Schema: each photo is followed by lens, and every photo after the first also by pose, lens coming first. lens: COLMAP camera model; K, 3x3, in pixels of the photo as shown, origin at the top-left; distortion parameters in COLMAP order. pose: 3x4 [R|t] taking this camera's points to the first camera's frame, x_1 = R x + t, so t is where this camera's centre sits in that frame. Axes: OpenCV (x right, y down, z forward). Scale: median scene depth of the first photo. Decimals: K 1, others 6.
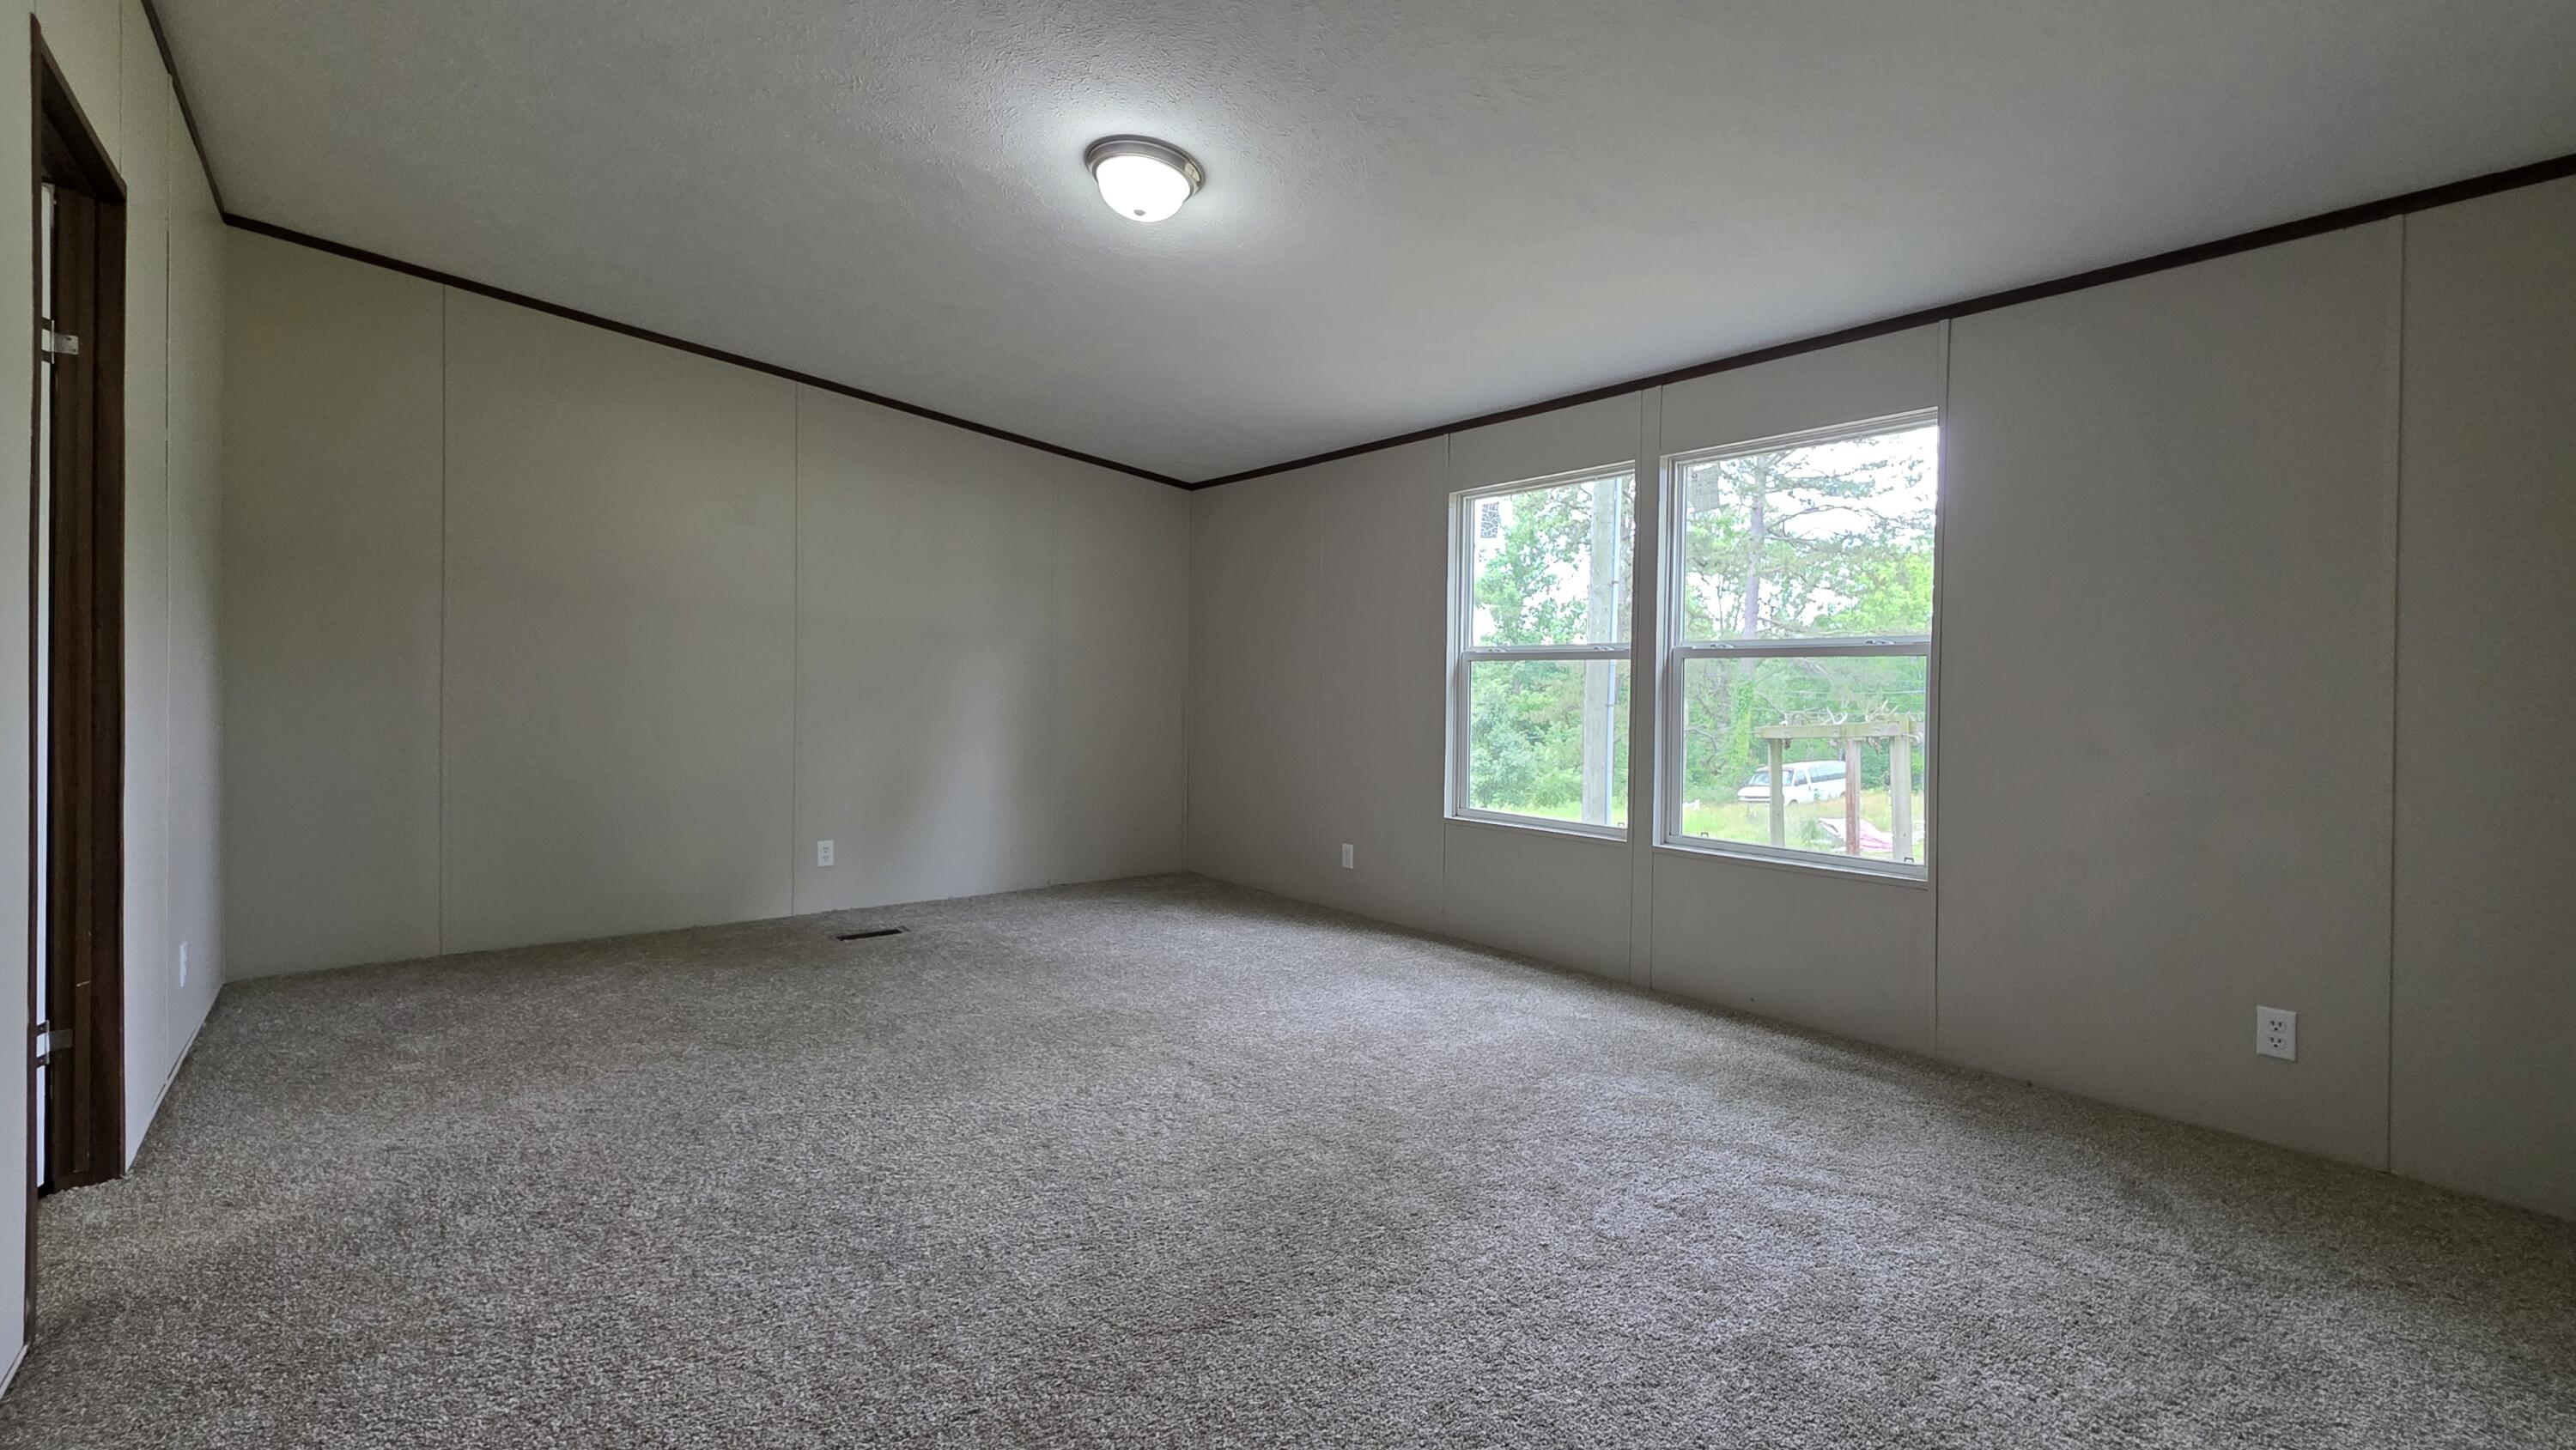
lens RADIAL K [[1044.9, 0, 1287.8], [0, 1044.9, 689.6], [0, 0, 1]] dist [0.000598, 0.000104]
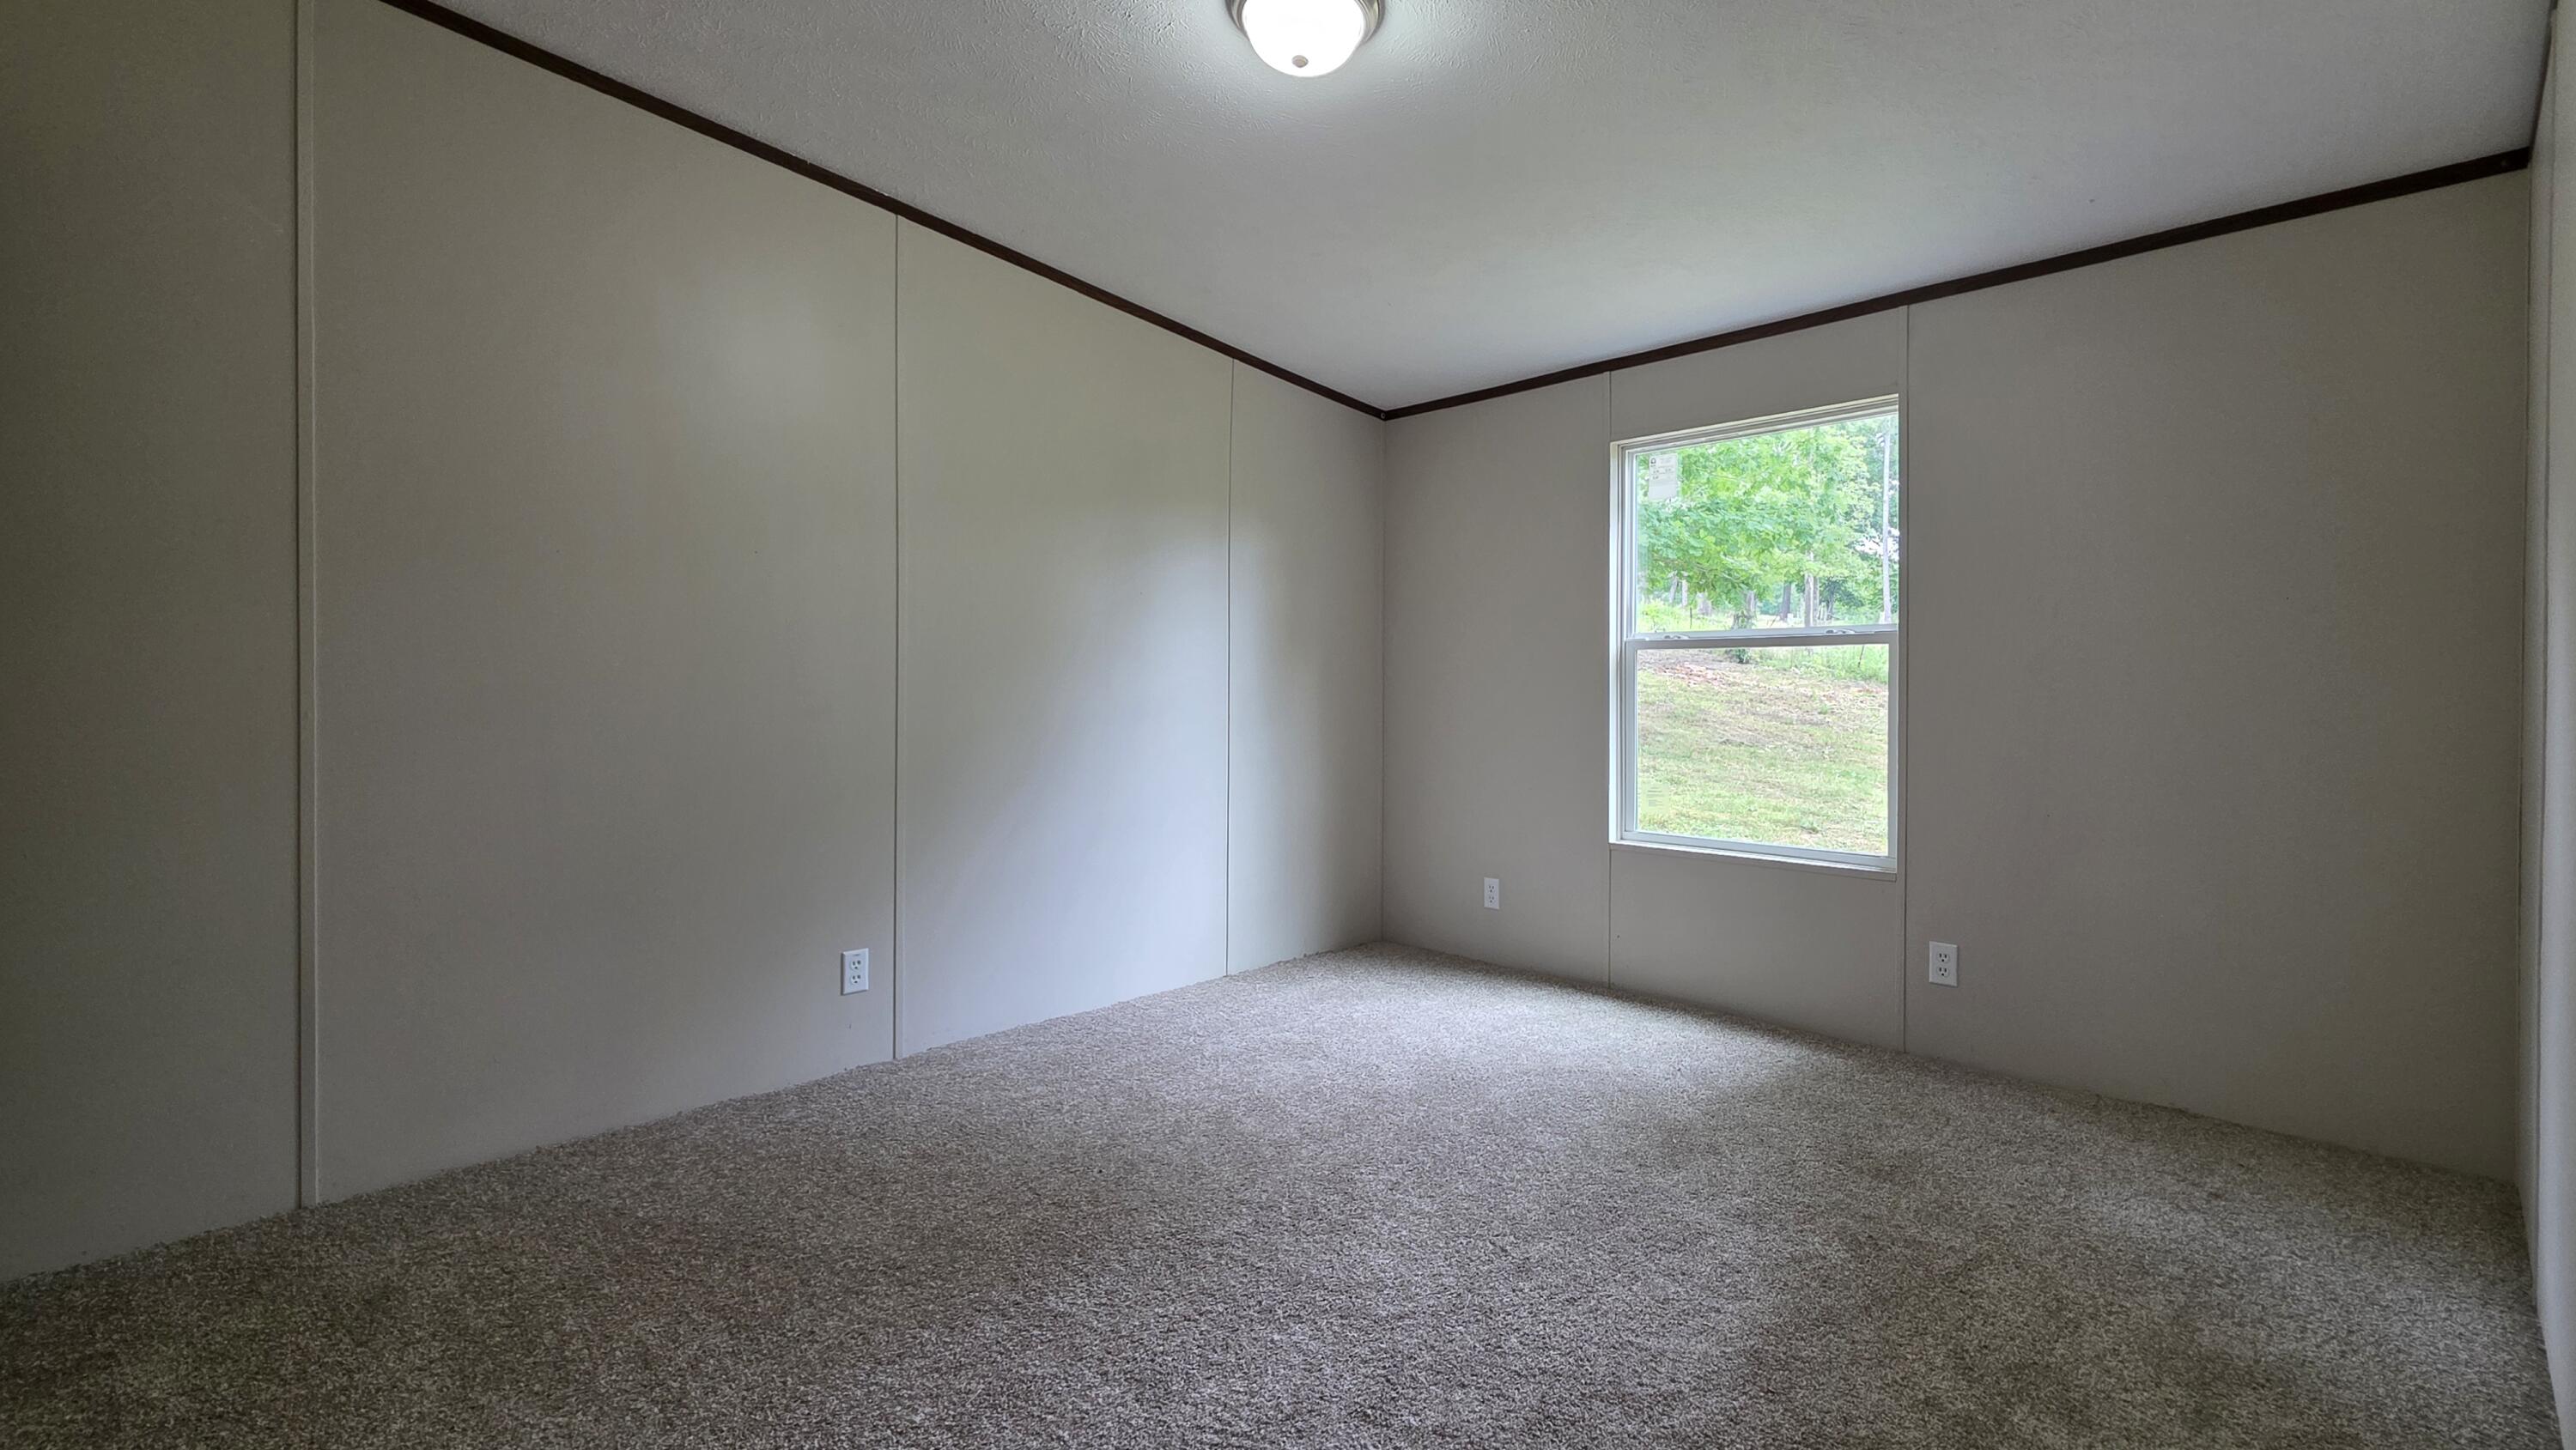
lens RADIAL K [[1044.9, 0, 1287.8], [0, 1044.9, 689.6], [0, 0, 1]] dist [0.000598, 0.000104]
pose [[0.993748, -0.016922, 0.110360, -0.074009], [0.016796, 0.999857, 0.002073, -0.001193], [-0.110380, -0.000206, 0.993889, 0.084215]]
